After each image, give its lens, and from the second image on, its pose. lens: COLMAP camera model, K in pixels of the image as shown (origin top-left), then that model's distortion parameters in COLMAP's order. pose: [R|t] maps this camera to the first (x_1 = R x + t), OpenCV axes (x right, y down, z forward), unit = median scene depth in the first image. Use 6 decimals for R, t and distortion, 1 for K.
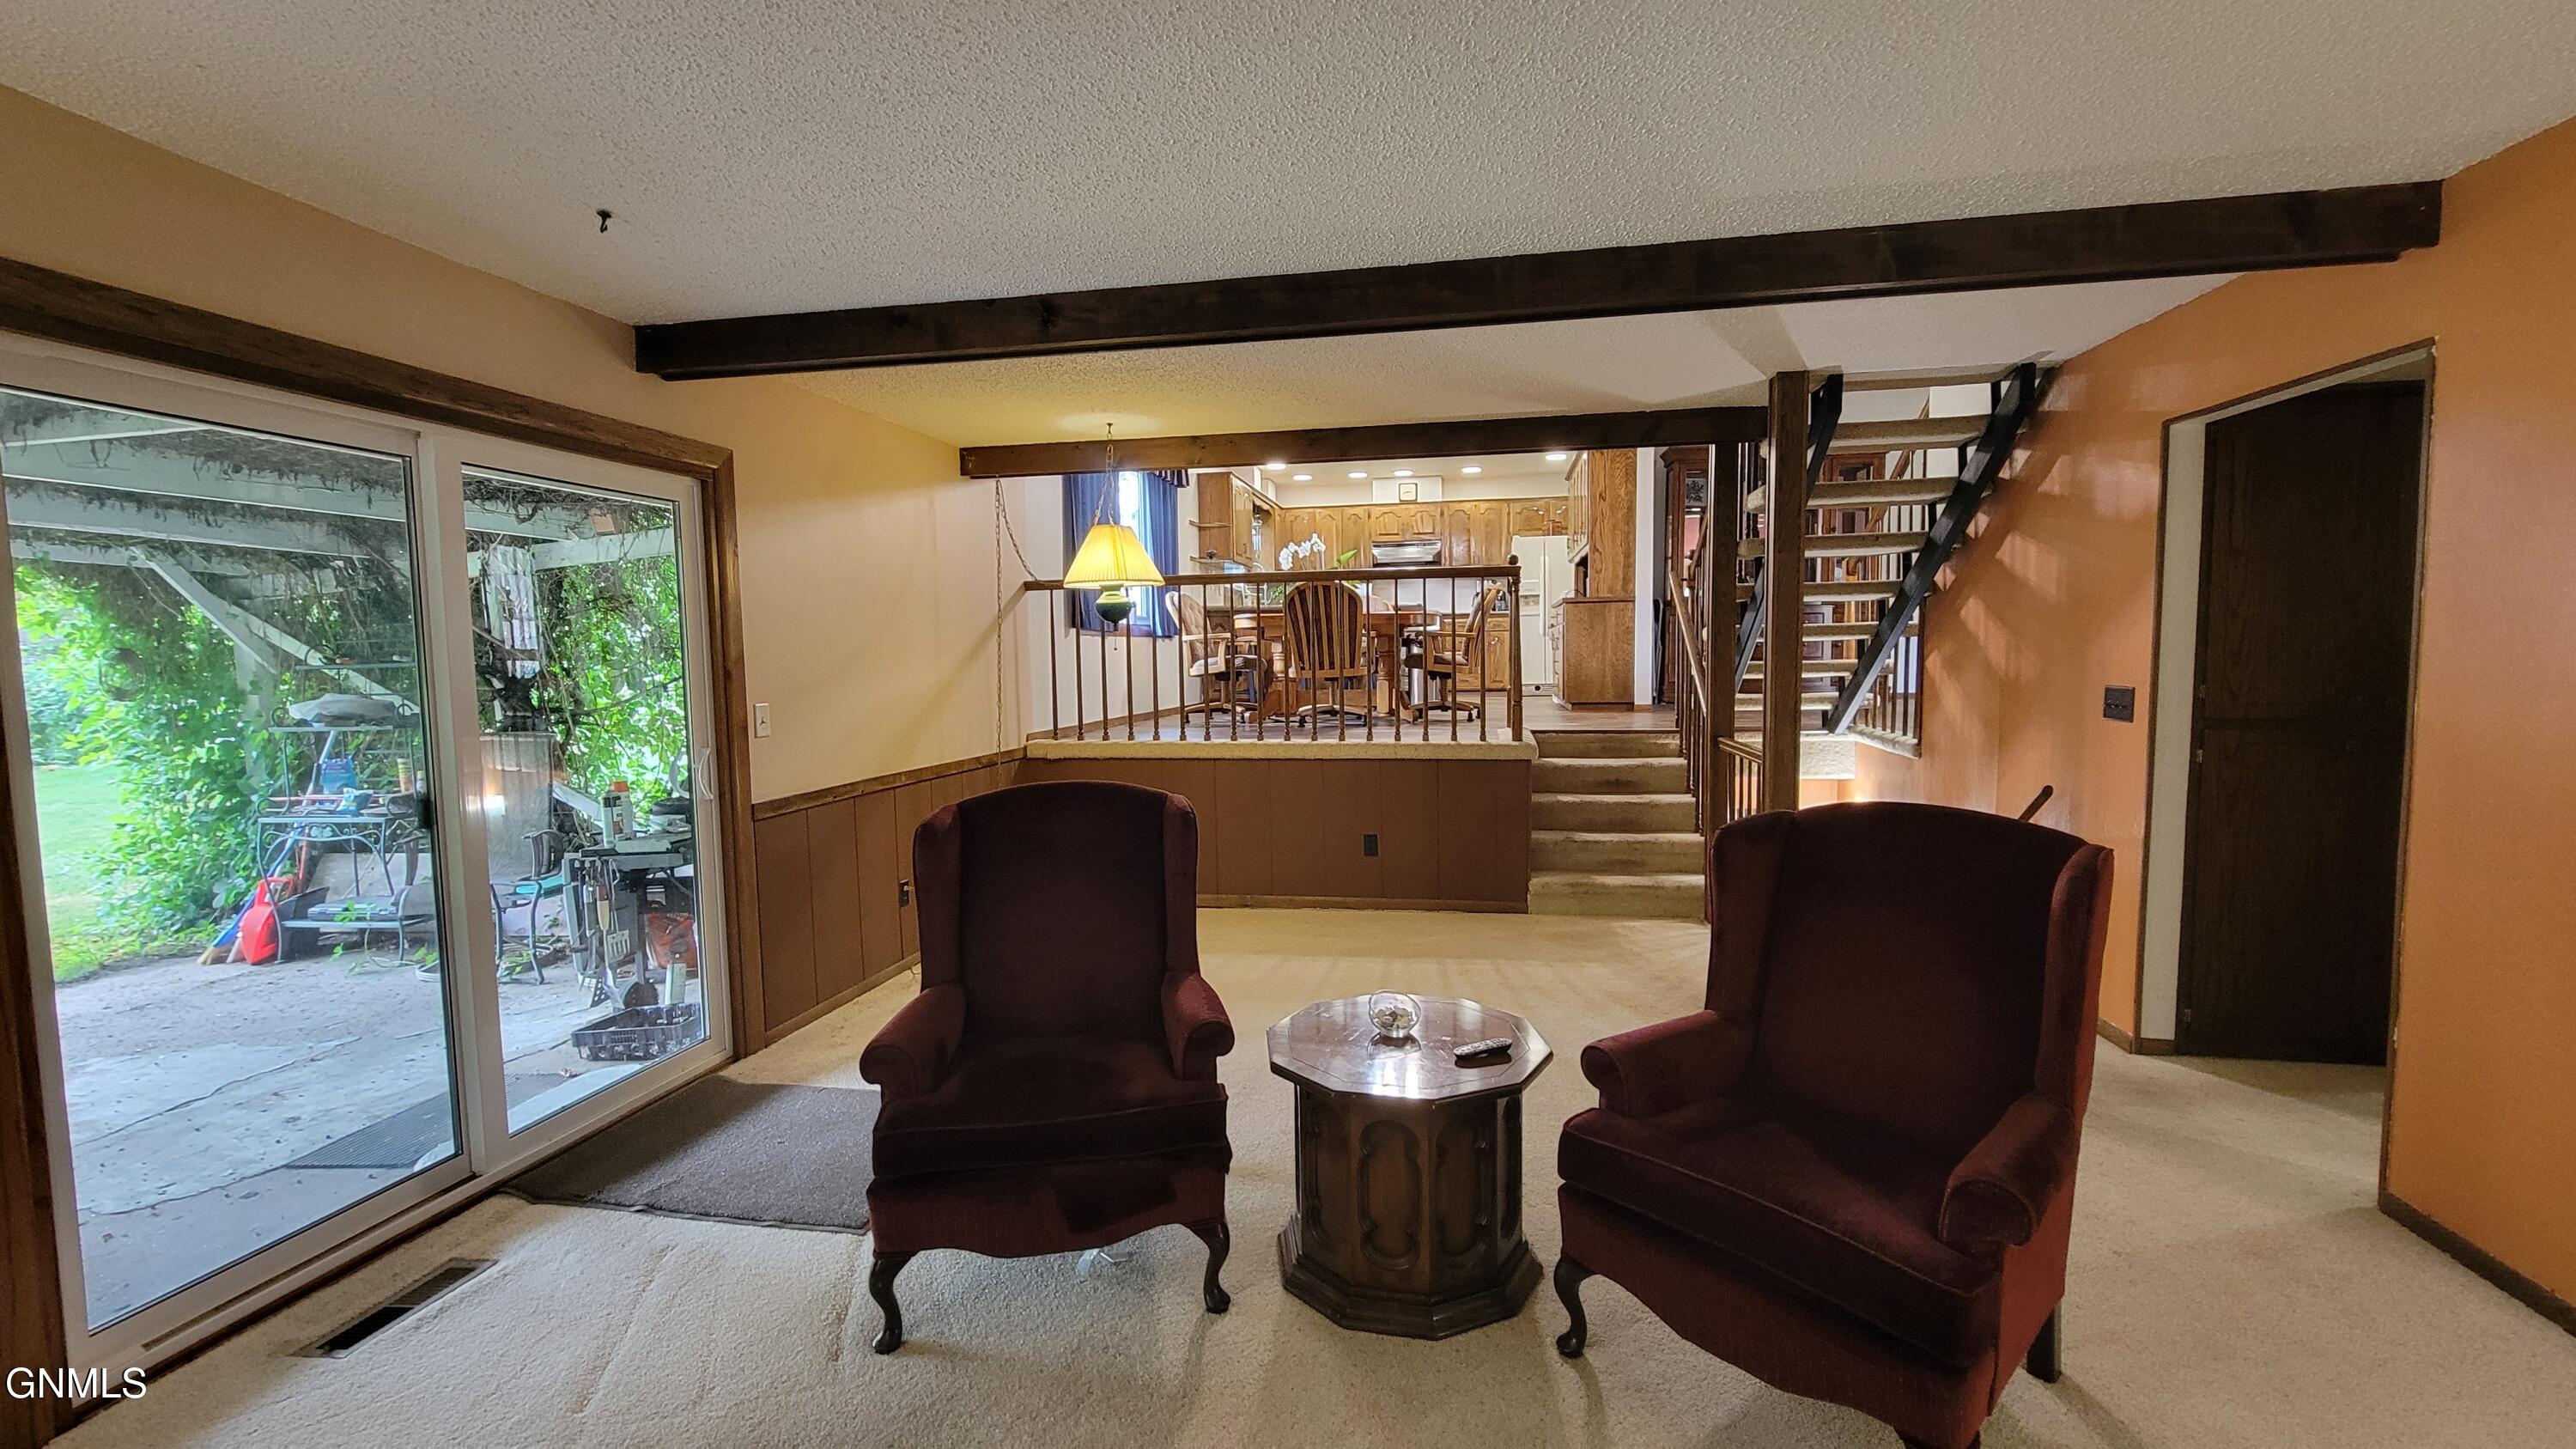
lens RADIAL K [[1050.4, 0, 1289.8], [0, 1050.4, 725.9], [0, 0, 1]] dist [0.002332, -0.001981]
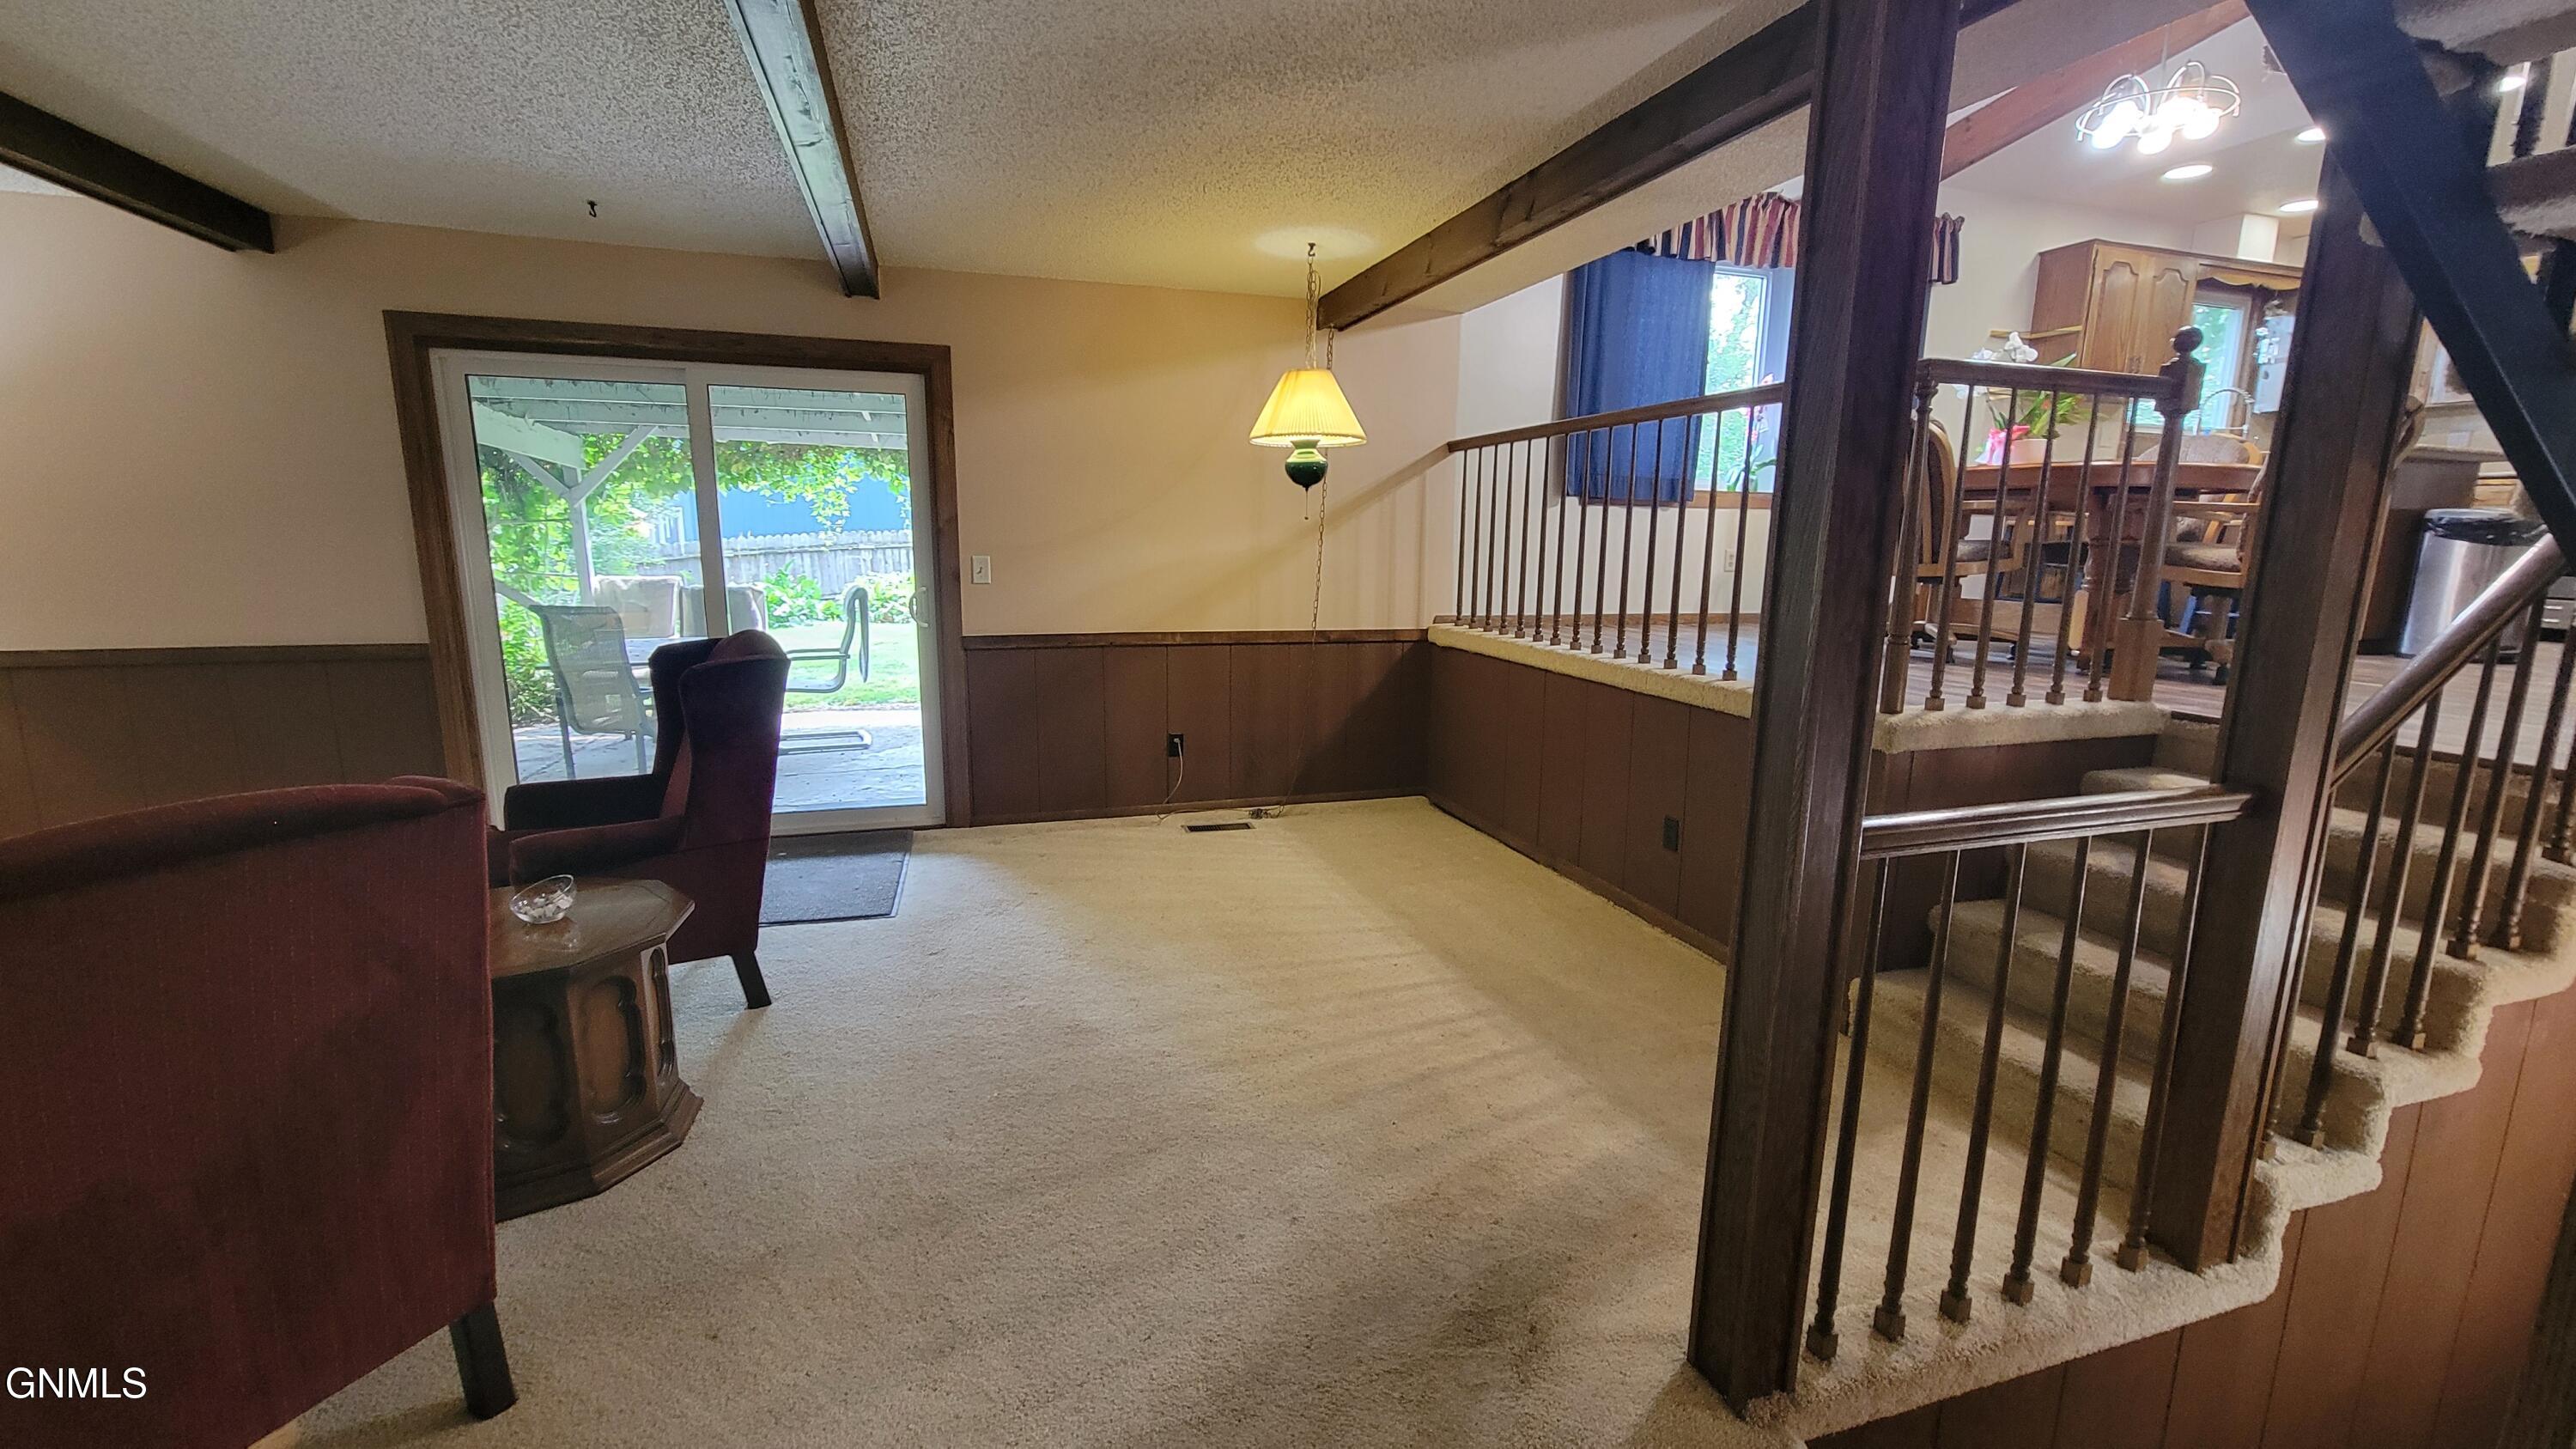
lens RADIAL K [[1050.4, 0, 1290.3], [0, 1050.4, 729.3], [0, 0, 1]] dist [0.002332, -0.001981]
pose [[0.471881, 0.185582, -0.861909, 0.602232], [-0.082577, 0.982601, 0.166359, -0.044719], [0.877787, -0.007328, 0.478995, 0.570923]]
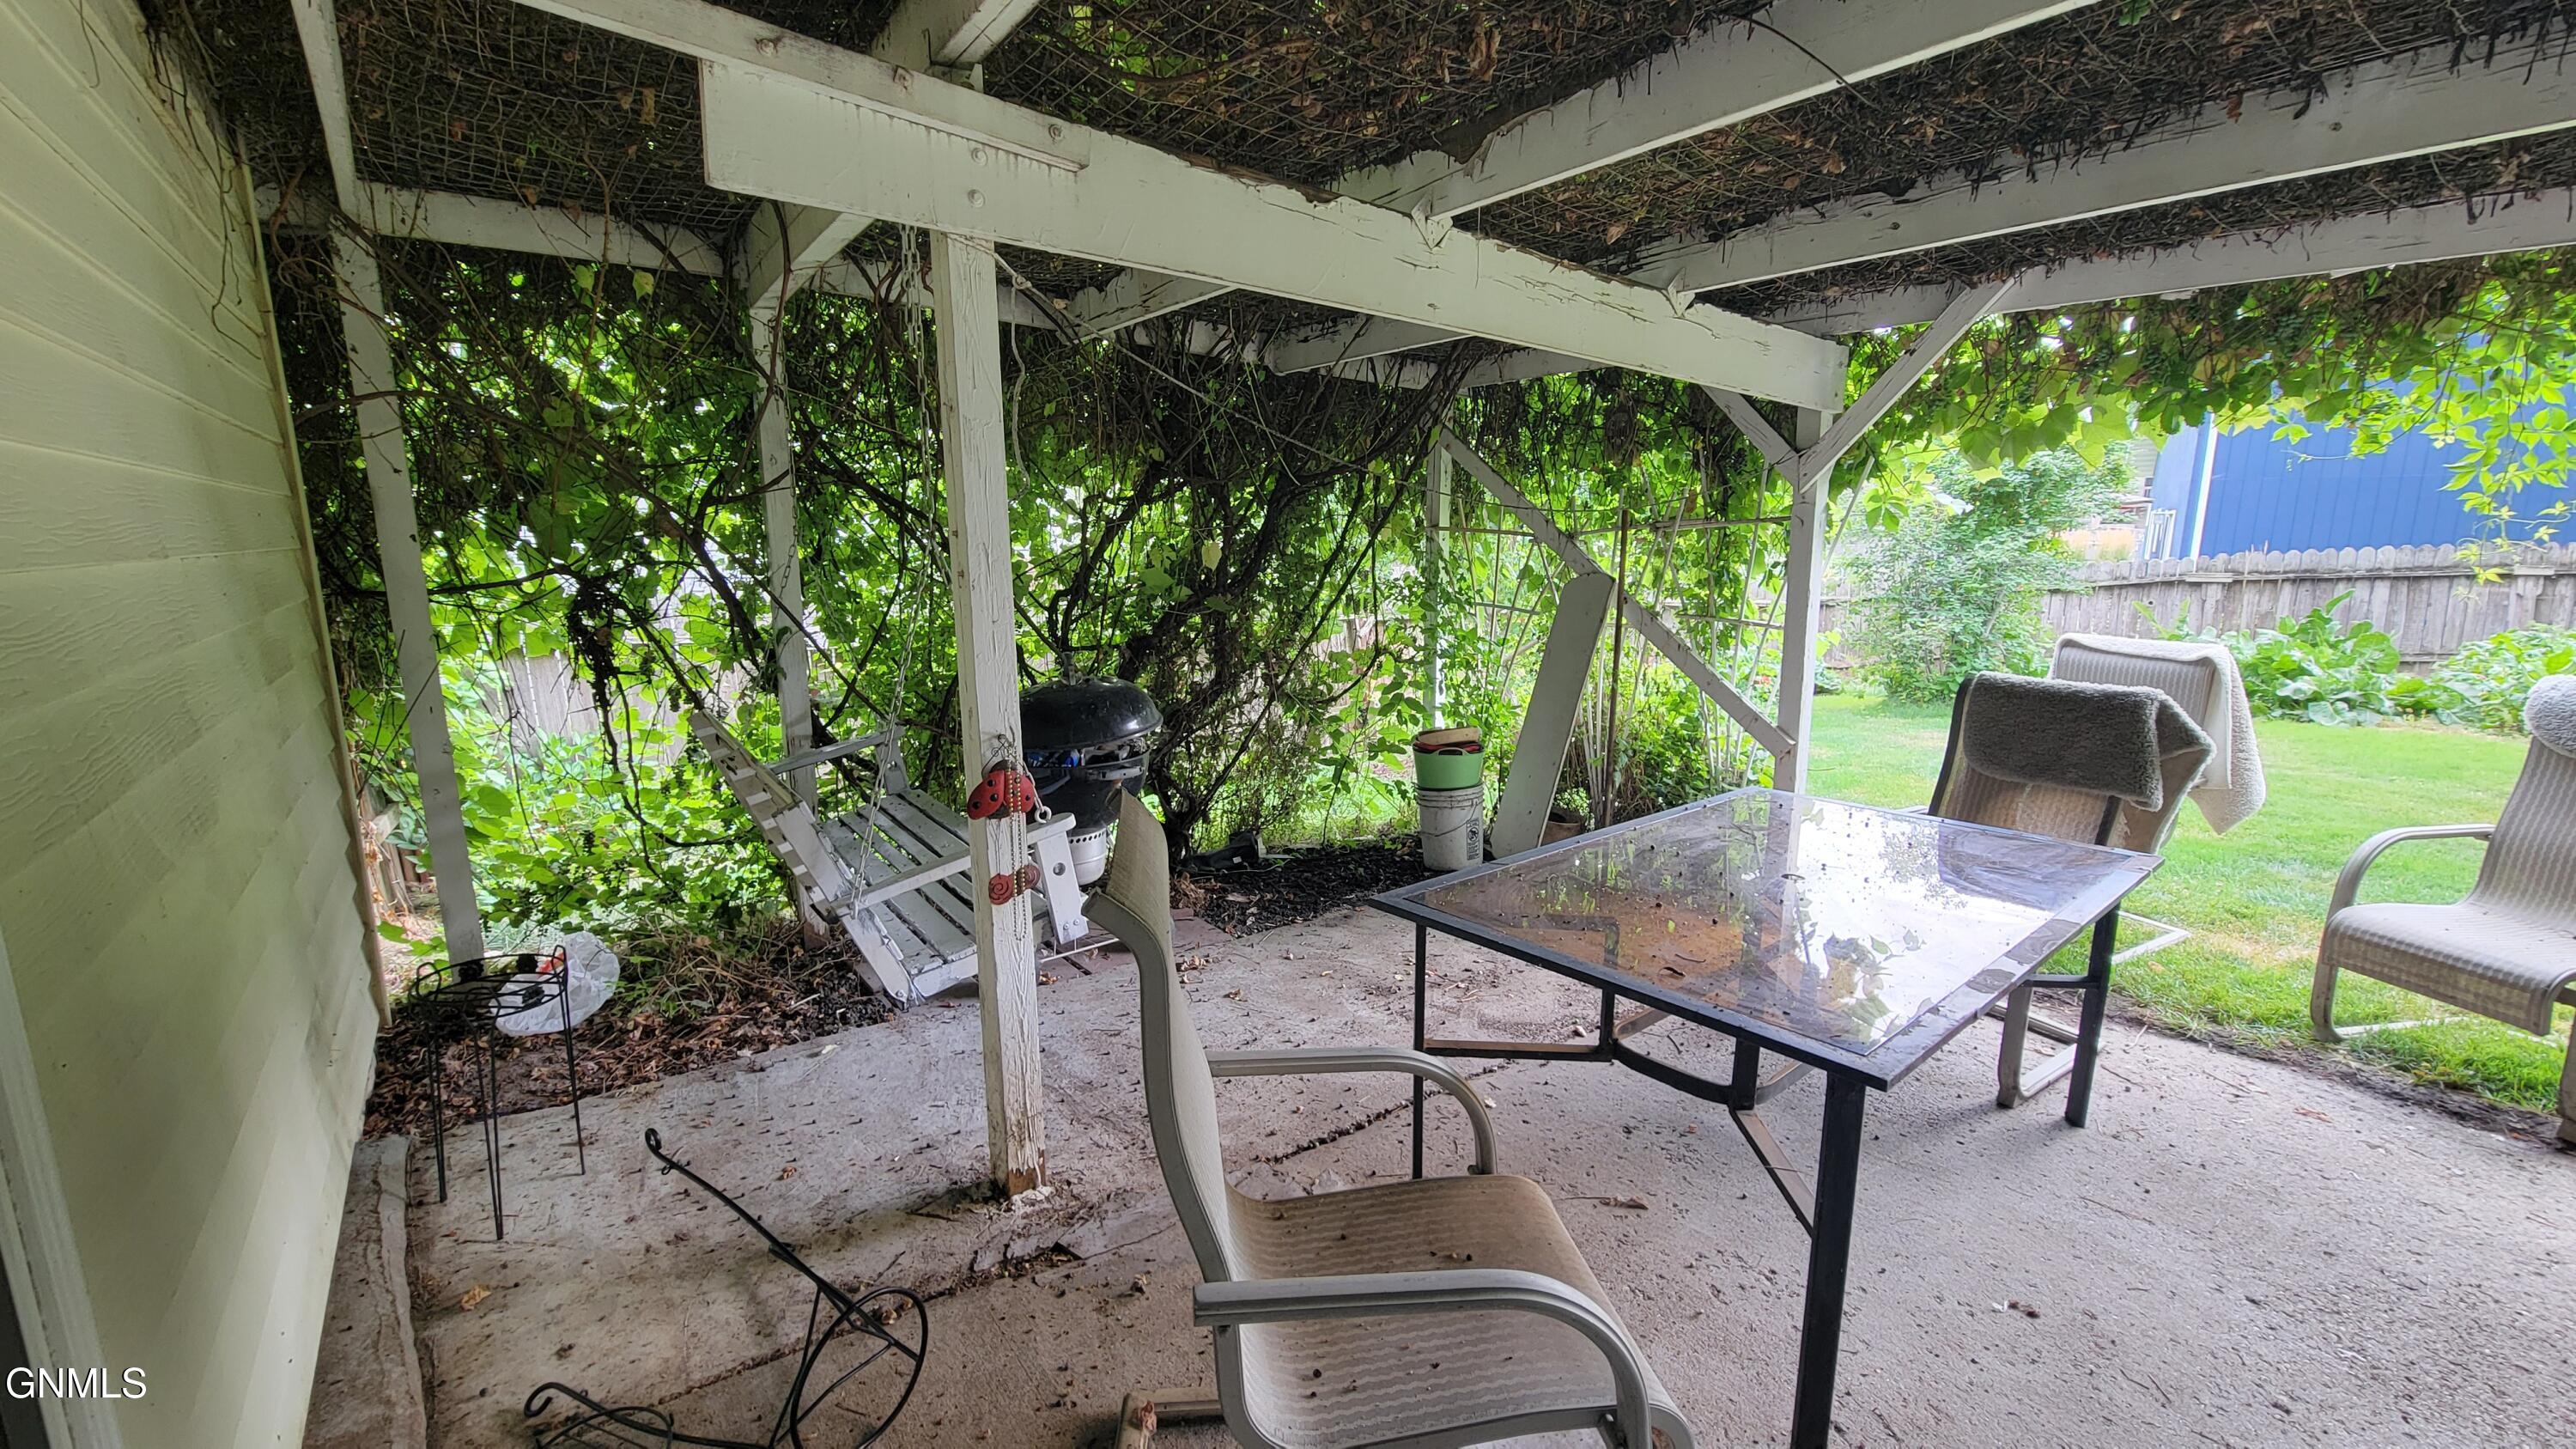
lens RADIAL K [[1050.4, 0, 1291.7], [0, 1050.4, 726.6], [0, 0, 1]] dist [0.002332, -0.001981]
pose [[-0.669488, 0.149378, -0.727648, -0.524372], [-0.044292, 0.969801, 0.239842, -0.021350], [0.741501, 0.192800, -0.642654, 0.641666]]
